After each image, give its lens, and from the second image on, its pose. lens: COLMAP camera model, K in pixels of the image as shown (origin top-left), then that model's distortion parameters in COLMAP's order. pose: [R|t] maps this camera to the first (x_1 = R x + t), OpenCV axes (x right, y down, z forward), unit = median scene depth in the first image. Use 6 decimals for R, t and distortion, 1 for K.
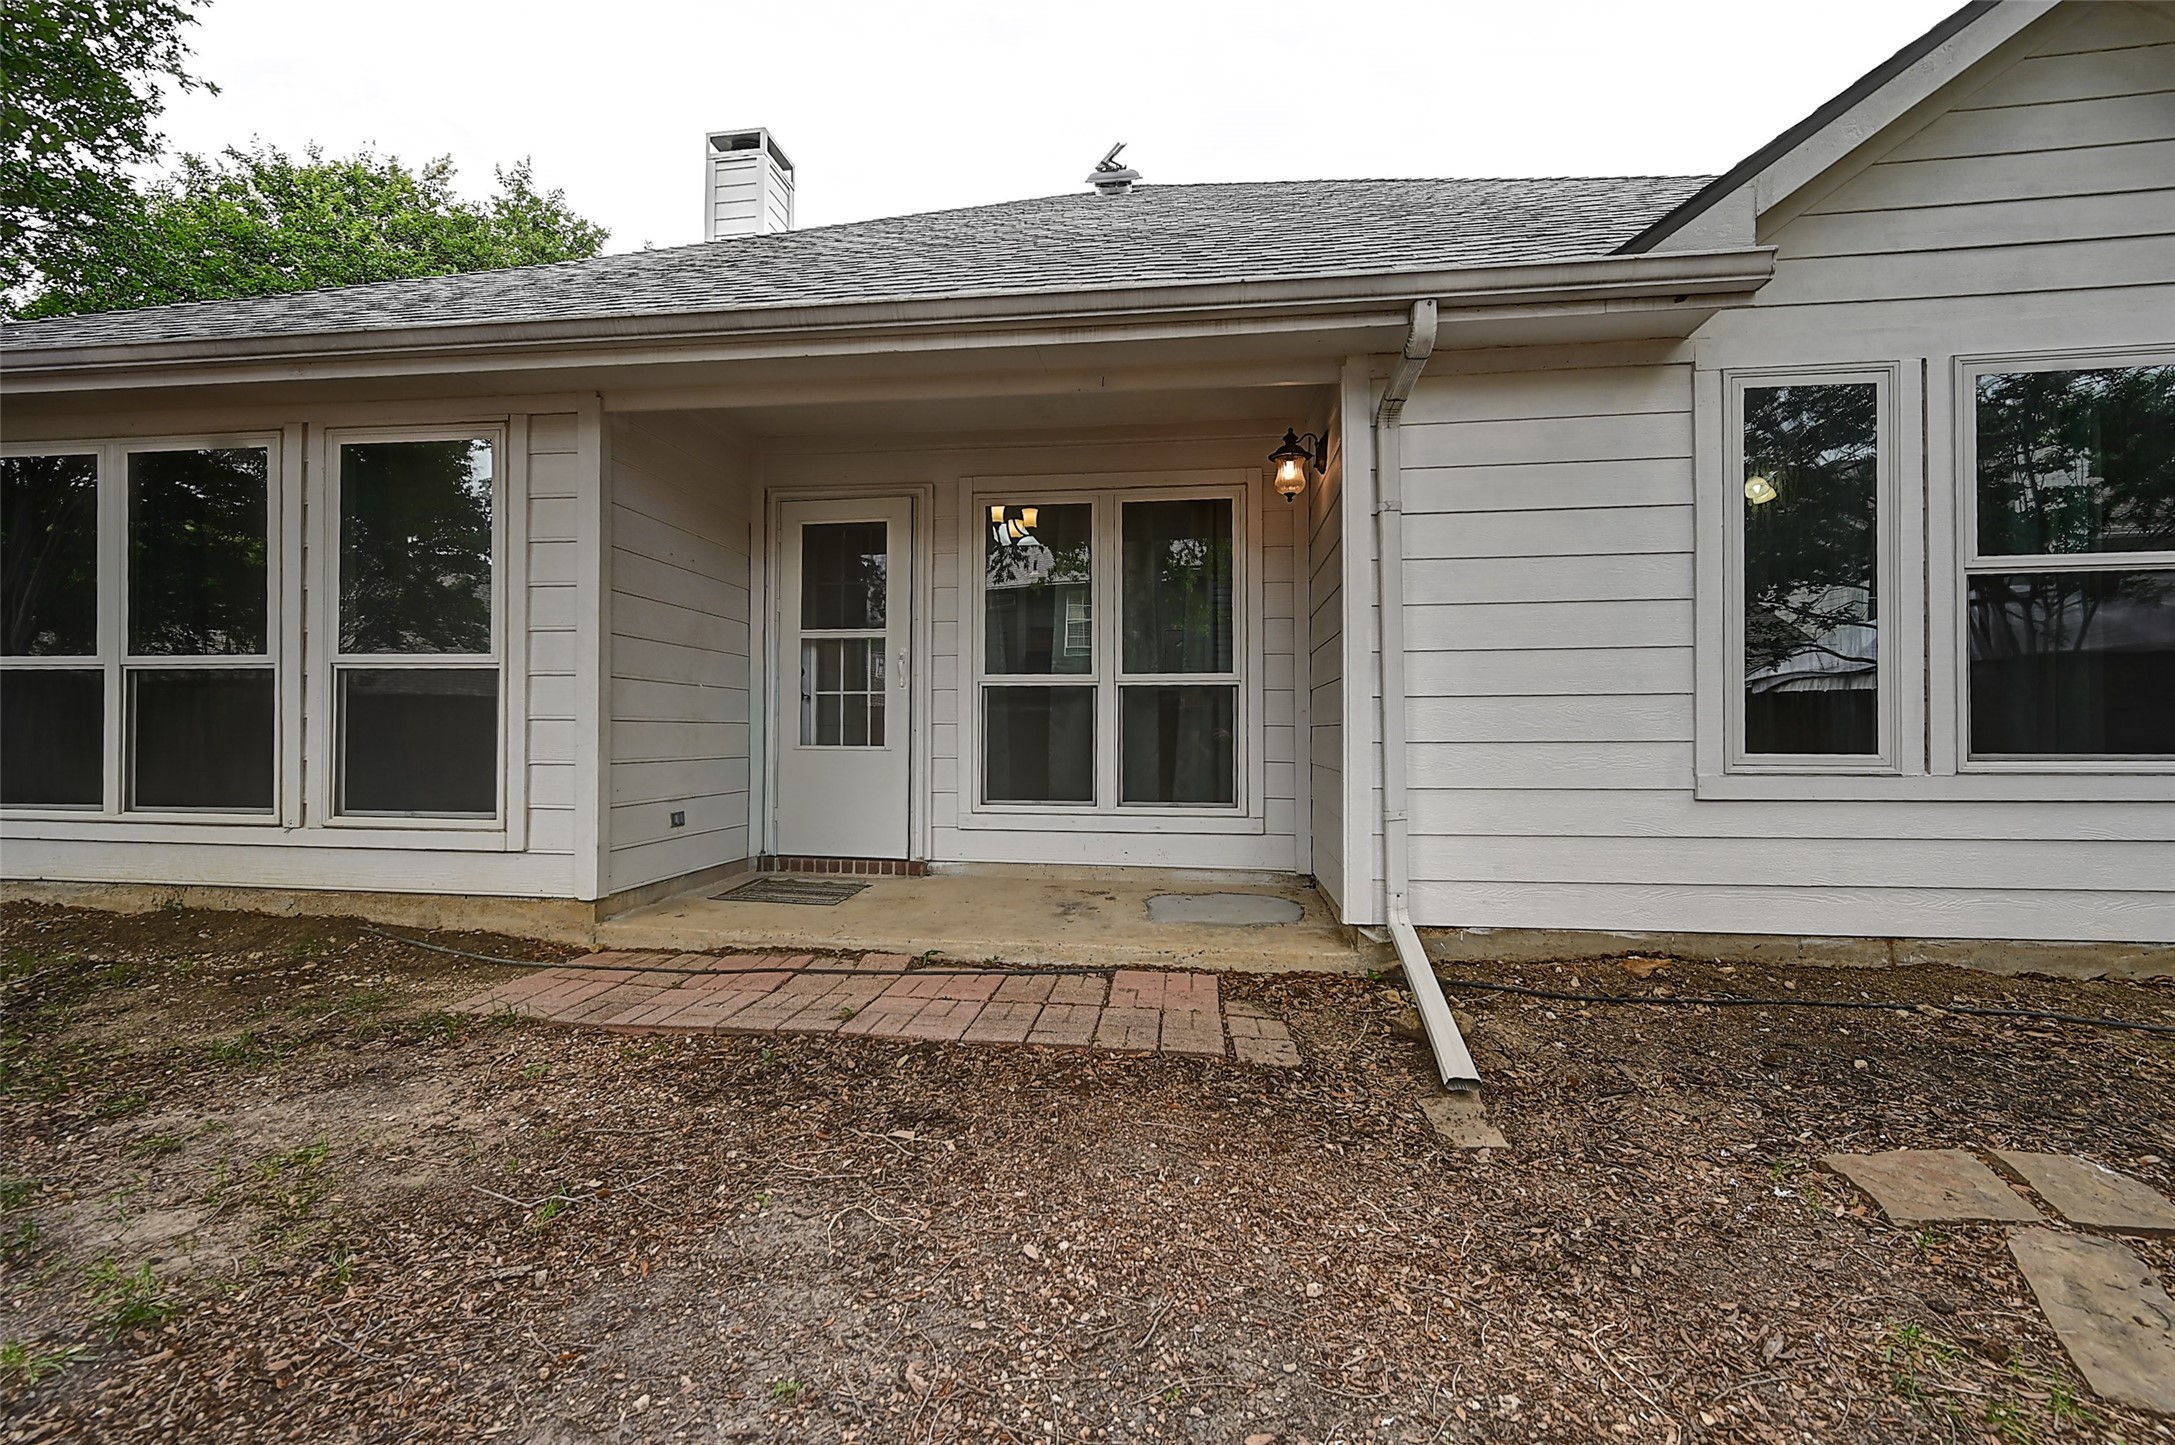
lens RADIAL K [[899.2, 0, 1081.0], [0, 899.2, 727.3], [0, 0, 1]] dist [-0.002426, 0.000589]
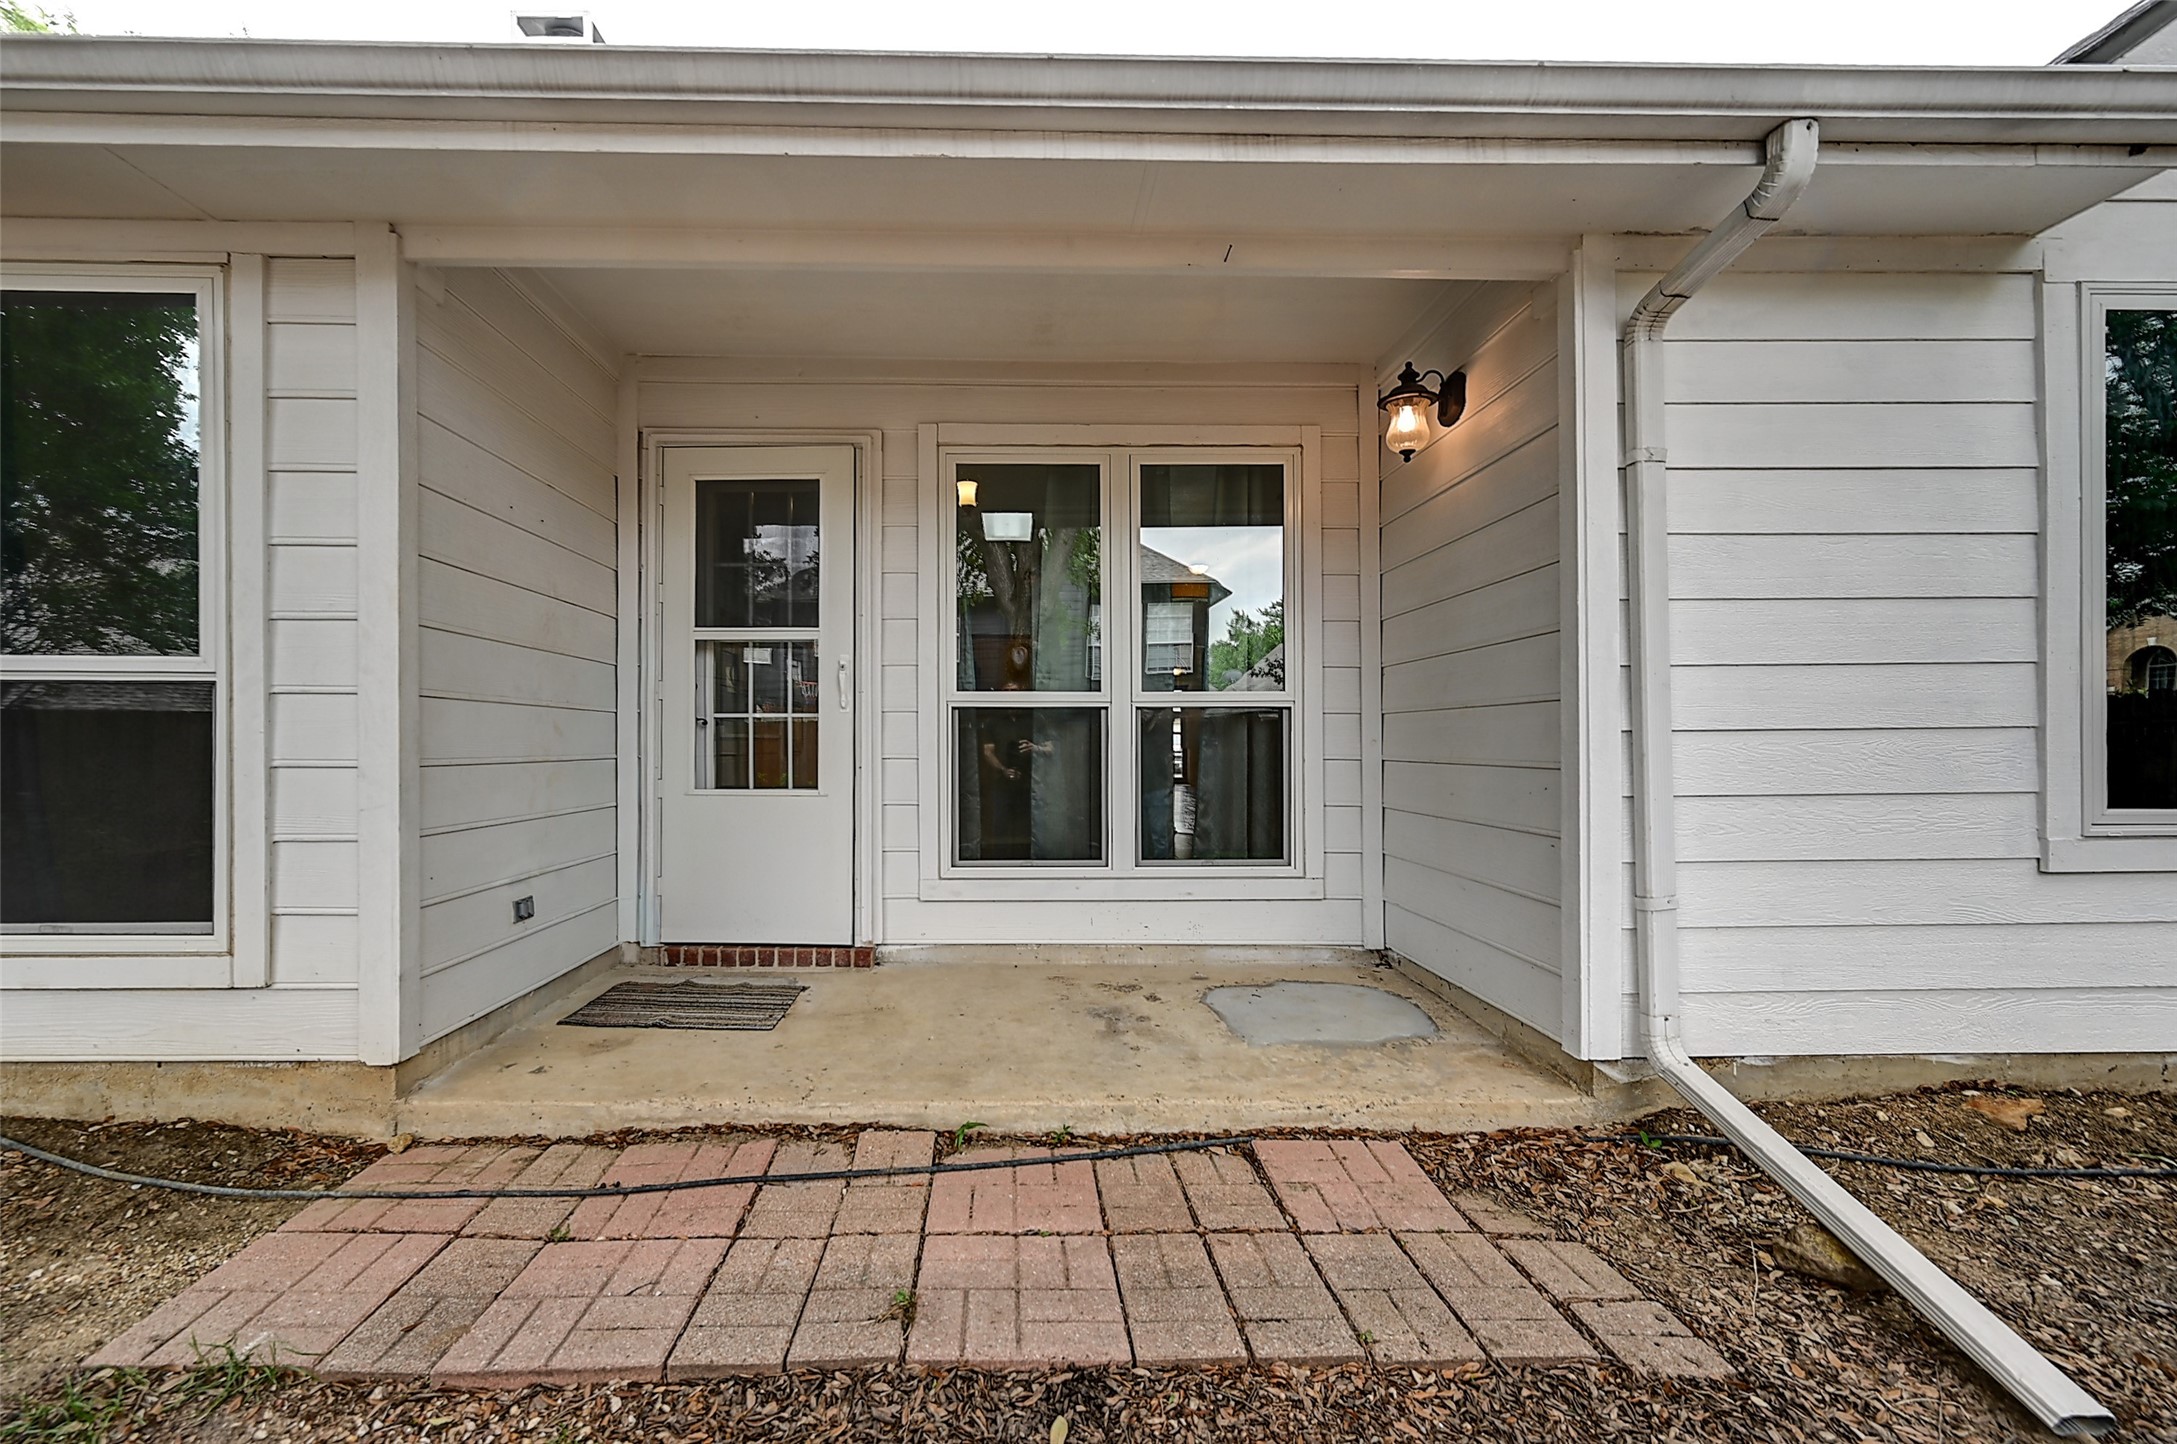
lens RADIAL K [[900.0, 0, 1026.3], [0, 900.0, 748.0], [0, 0, 1]] dist [-0.002426, 0.000589]
pose [[0.990037, -0.004151, 0.140744, -0.207552], [0.002695, 0.999941, 0.010535, -0.026946], [-0.140779, -0.010051, 0.989990, 0.347056]]
